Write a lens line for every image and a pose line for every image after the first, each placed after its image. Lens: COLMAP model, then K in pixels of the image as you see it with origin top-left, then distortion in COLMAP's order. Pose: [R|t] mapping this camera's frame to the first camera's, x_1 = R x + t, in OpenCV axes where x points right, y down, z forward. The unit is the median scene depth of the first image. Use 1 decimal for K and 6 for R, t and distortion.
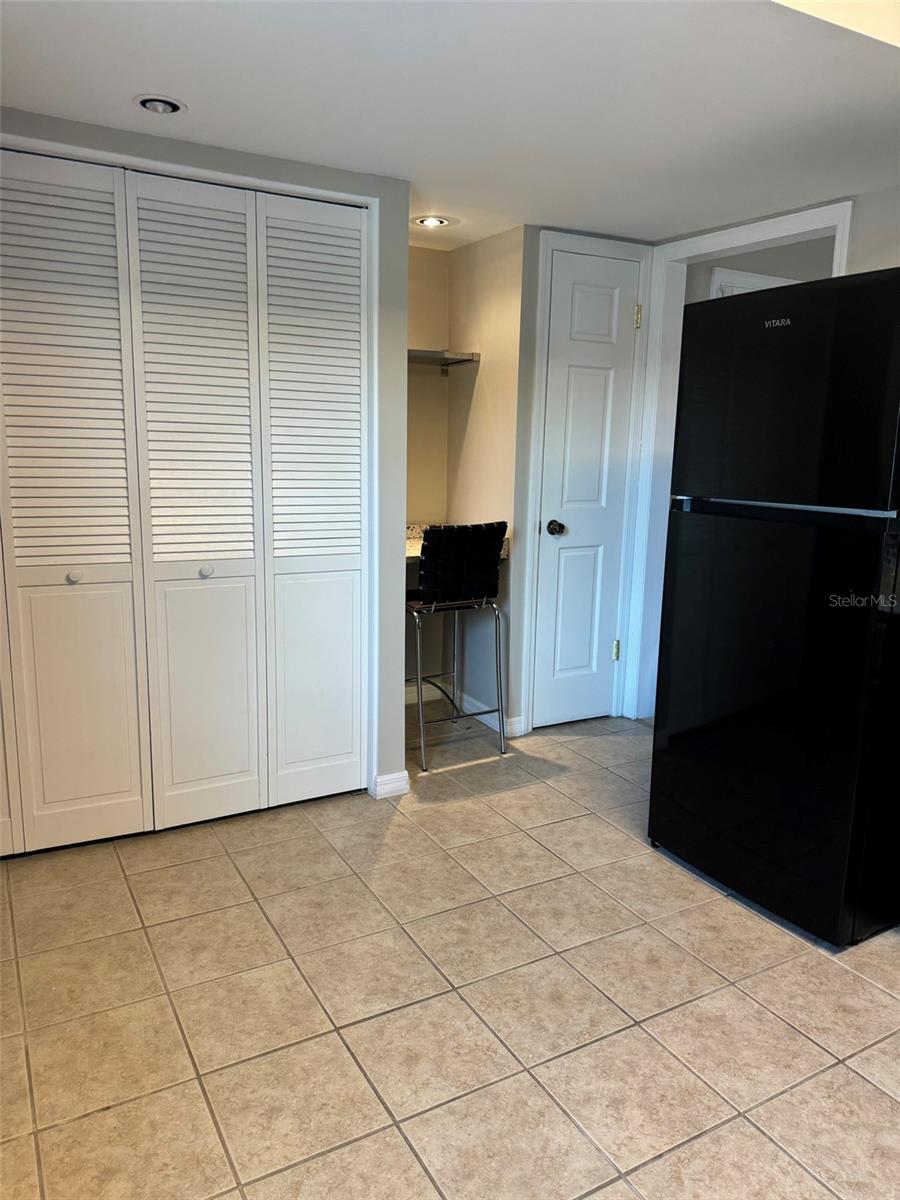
lens RADIAL K [[842.6, 0, 450.0], [0, 842.6, 600.0], [0, 0, 1]] dist [0.085863, -0.120520]
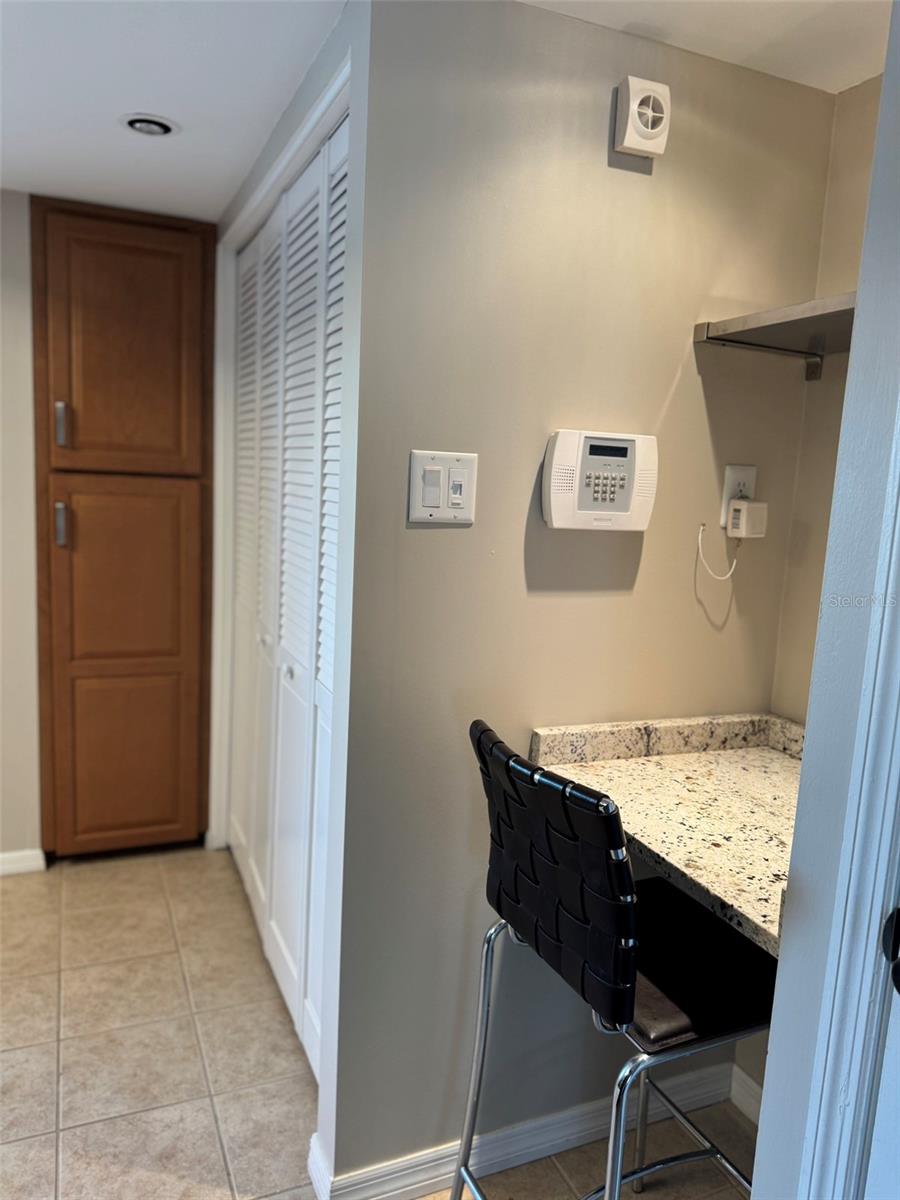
lens RADIAL K [[852.8, 0, 450.0], [0, 852.8, 600.0], [0, 0, 1]] dist [-0.003614, -0.000163]
pose [[-0.099113, 0.112997, -0.988640, 0.433101], [-0.235172, 0.962726, 0.133611, -0.224745], [0.966887, 0.245743, -0.068845, 1.123950]]
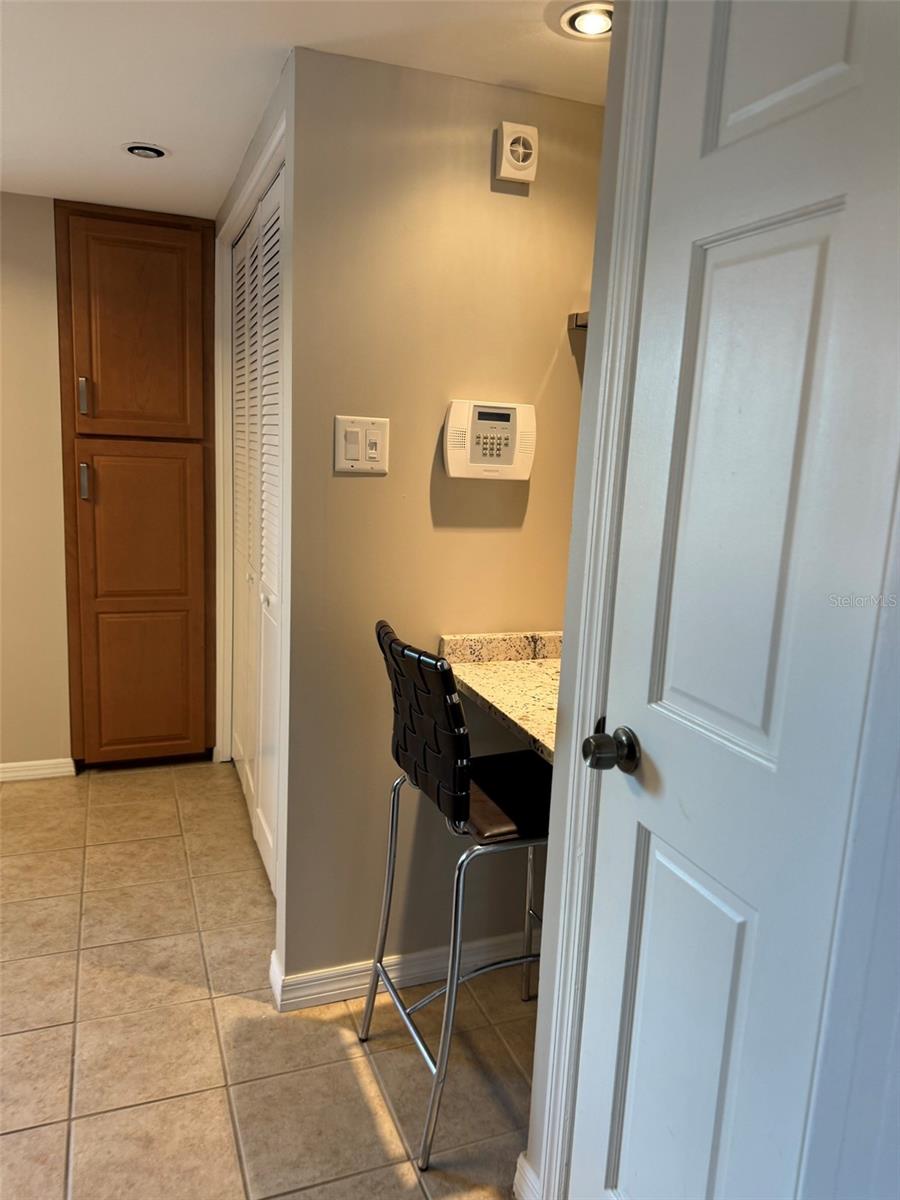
lens RADIAL K [[848.0, 0, 450.0], [0, 848.0, 600.0], [0, 0, 1]] dist [0.032006, -0.039013]
pose [[-0.140766, 0.145110, -0.979351, 0.576550], [-0.234663, 0.956122, 0.175397, -0.236763], [0.961831, 0.254507, -0.100538, 1.229770]]
